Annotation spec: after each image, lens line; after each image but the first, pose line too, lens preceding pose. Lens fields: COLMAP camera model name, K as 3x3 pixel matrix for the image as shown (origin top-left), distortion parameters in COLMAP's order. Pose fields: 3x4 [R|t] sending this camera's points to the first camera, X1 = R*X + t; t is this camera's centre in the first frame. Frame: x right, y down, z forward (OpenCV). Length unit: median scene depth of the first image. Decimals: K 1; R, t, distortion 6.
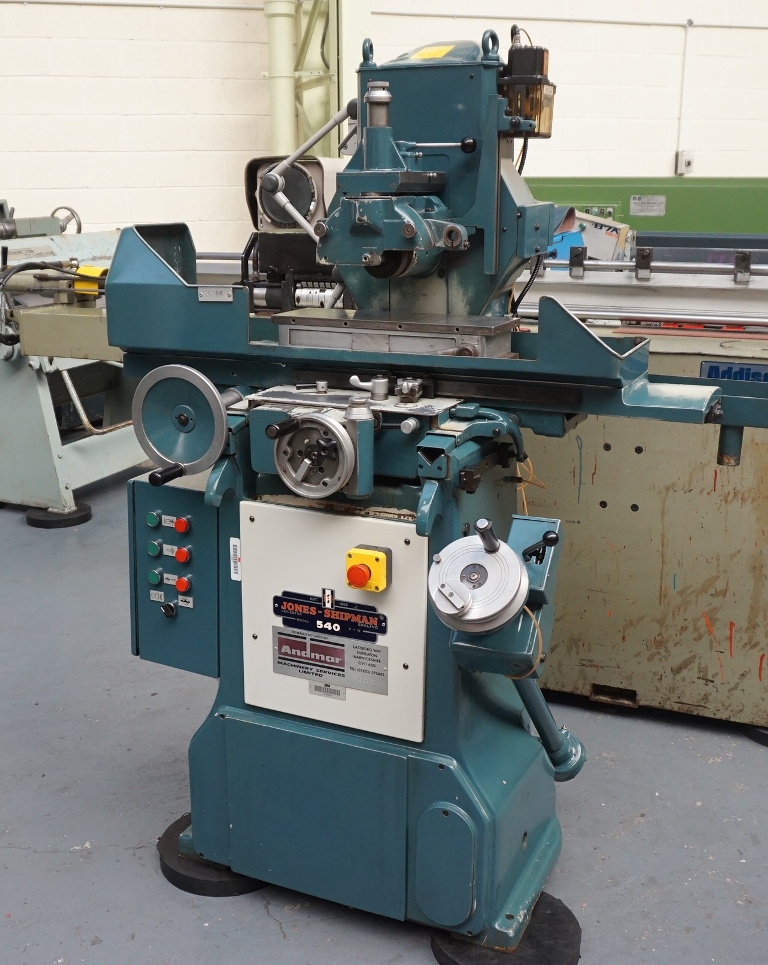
lens RADIAL K [[1108.8, 0, 347.7], [0, 1108.8, 505.5], [0, 0, 1]] dist [-0.044195, 0.000000]
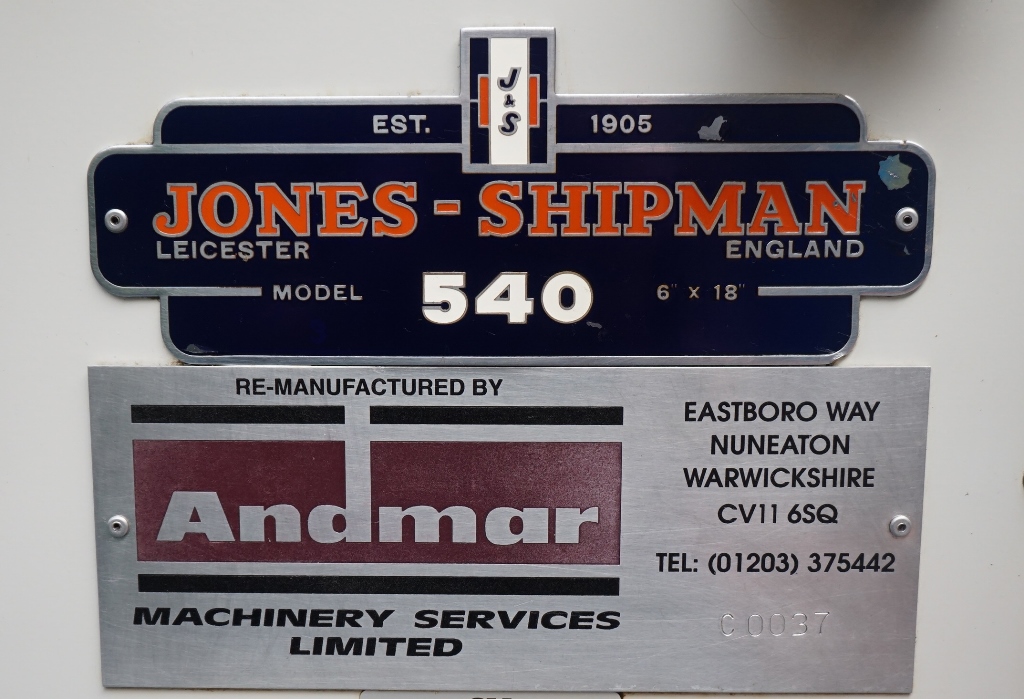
lens RADIAL K [[1082.7, 0, 509.2], [0, 1082.7, 350.7], [0, 0, 1]] dist [-0.009447, 0.000000]
pose [[0.905345, -0.045884, 0.422191, -0.078085], [0.112994, 0.984337, -0.135327, 0.132170], [-0.409369, 0.170222, 0.896349, 0.842877]]
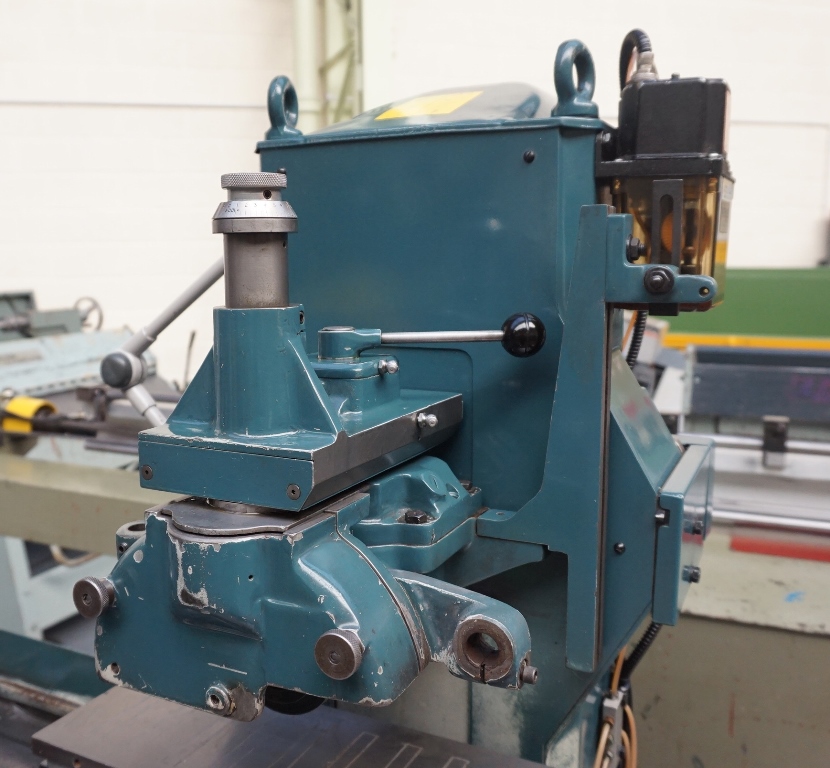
lens RADIAL K [[881.0, 0, 351.7], [0, 881.0, 391.2], [0, 0, 1]] dist [-0.029892, 0.000000]
pose [[0.998952, 0.002745, -0.045692, 0.065167], [-0.008497, 0.991972, -0.126169, -0.269481], [0.044979, 0.126425, 0.990956, 0.703437]]
